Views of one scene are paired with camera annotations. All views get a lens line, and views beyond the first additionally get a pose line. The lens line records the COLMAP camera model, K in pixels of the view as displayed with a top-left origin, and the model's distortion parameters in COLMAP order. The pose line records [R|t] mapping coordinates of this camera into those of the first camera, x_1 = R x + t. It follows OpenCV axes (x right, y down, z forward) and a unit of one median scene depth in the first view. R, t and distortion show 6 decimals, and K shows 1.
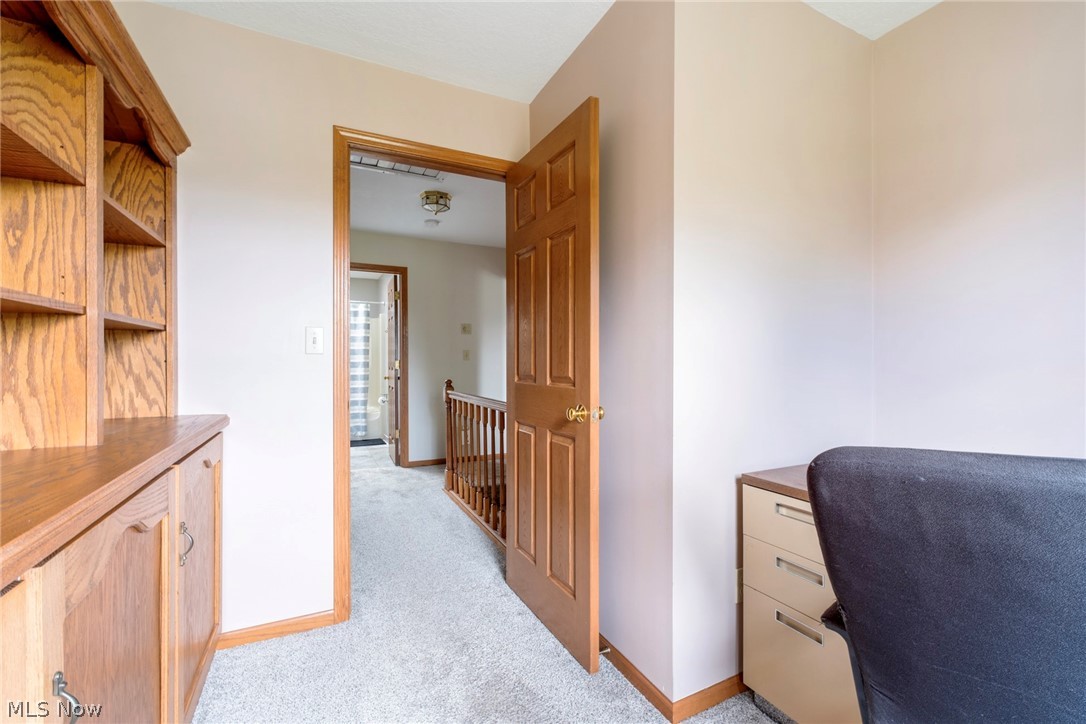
lens RADIAL K [[462.7, 0, 536.7], [0, 462.7, 359.4], [0, 0, 1]] dist [-0.002514, 0.000912]
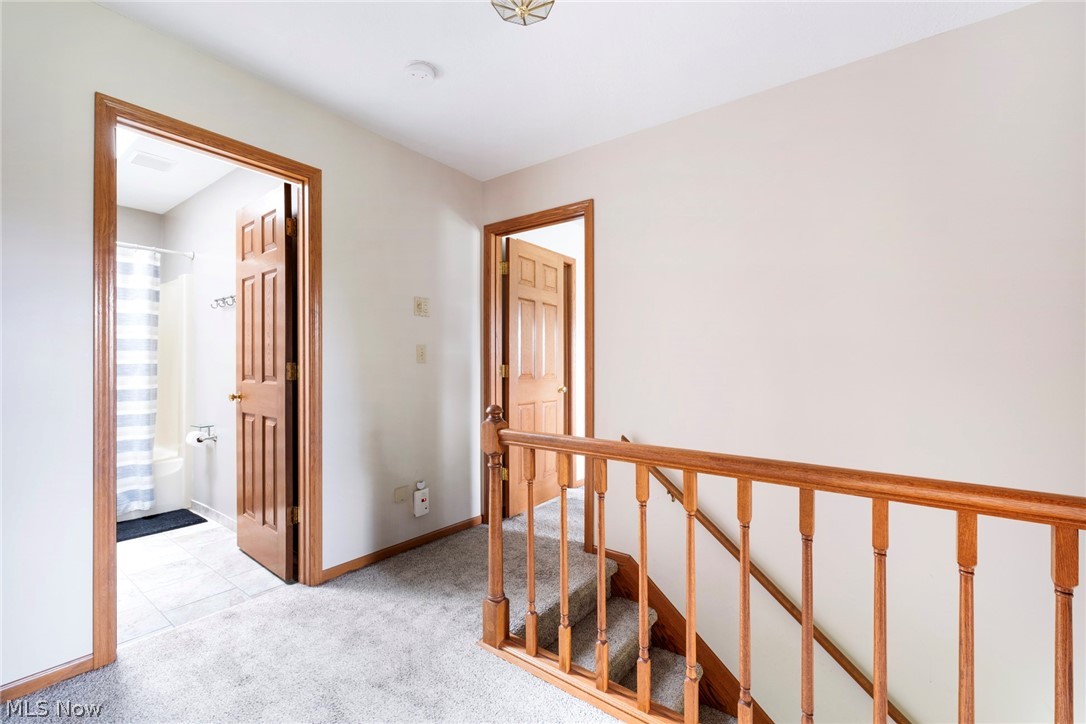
lens RADIAL K [[462.7, 0, 548.8], [0, 462.7, 365.9], [0, 0, 1]] dist [-0.002514, 0.000912]
pose [[0.888257, 0.007502, 0.459286, -0.216230], [-0.009754, 0.999949, 0.002531, 0.001878], [-0.459244, -0.006728, 0.888285, 0.345512]]
